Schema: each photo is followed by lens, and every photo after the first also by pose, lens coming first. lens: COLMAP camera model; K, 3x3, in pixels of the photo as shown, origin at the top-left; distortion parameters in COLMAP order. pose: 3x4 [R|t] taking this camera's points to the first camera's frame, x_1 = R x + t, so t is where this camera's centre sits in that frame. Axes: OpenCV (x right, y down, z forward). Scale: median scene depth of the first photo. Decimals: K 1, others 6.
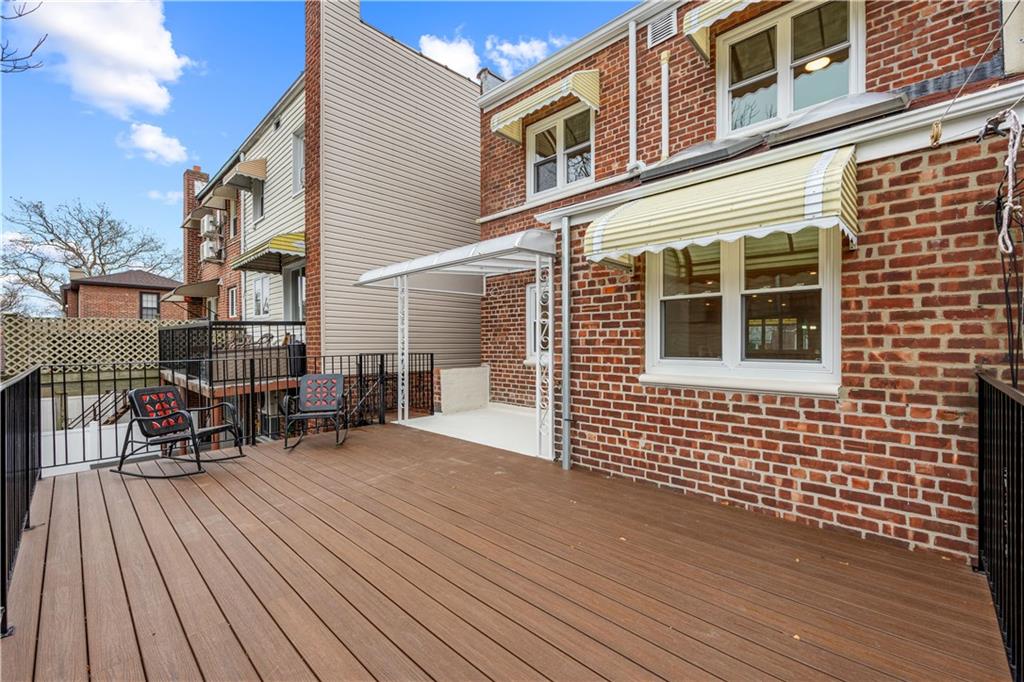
lens RADIAL K [[415.8, 0, 519.2], [0, 415.8, 342.4], [0, 0, 1]] dist [0.001204, -0.000548]
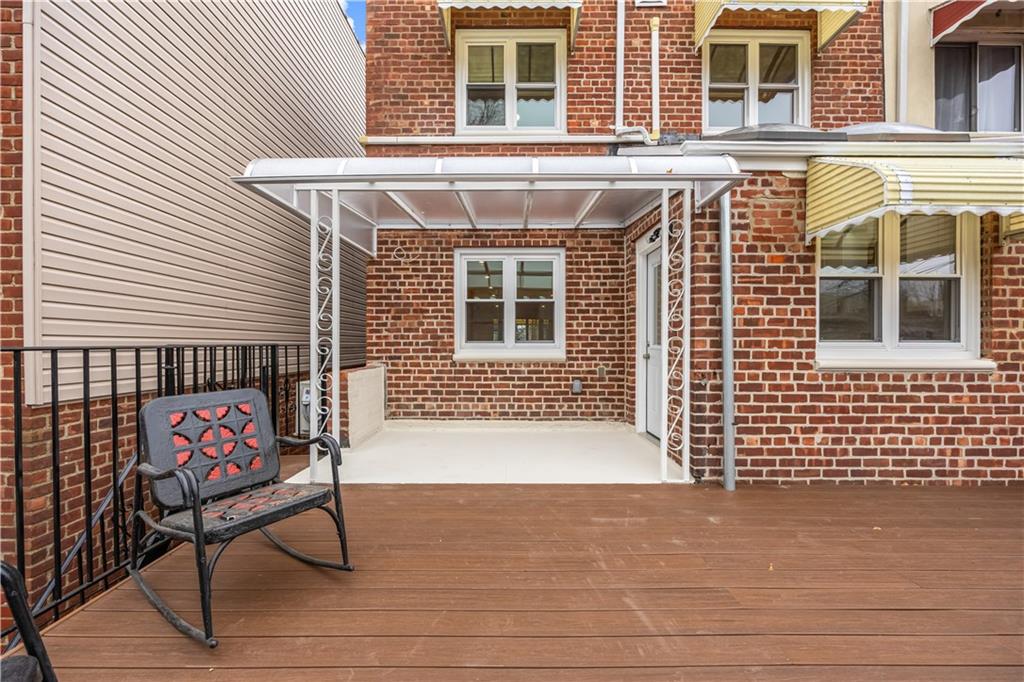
lens RADIAL K [[415.8, 0, 510.7], [0, 415.8, 343.0], [0, 0, 1]] dist [0.001204, -0.000548]
pose [[0.735124, 0.003619, 0.677923, -0.751729], [-0.003546, 0.999993, -0.001493, 0.045090], [-0.677924, -0.001306, 0.735131, 0.777602]]
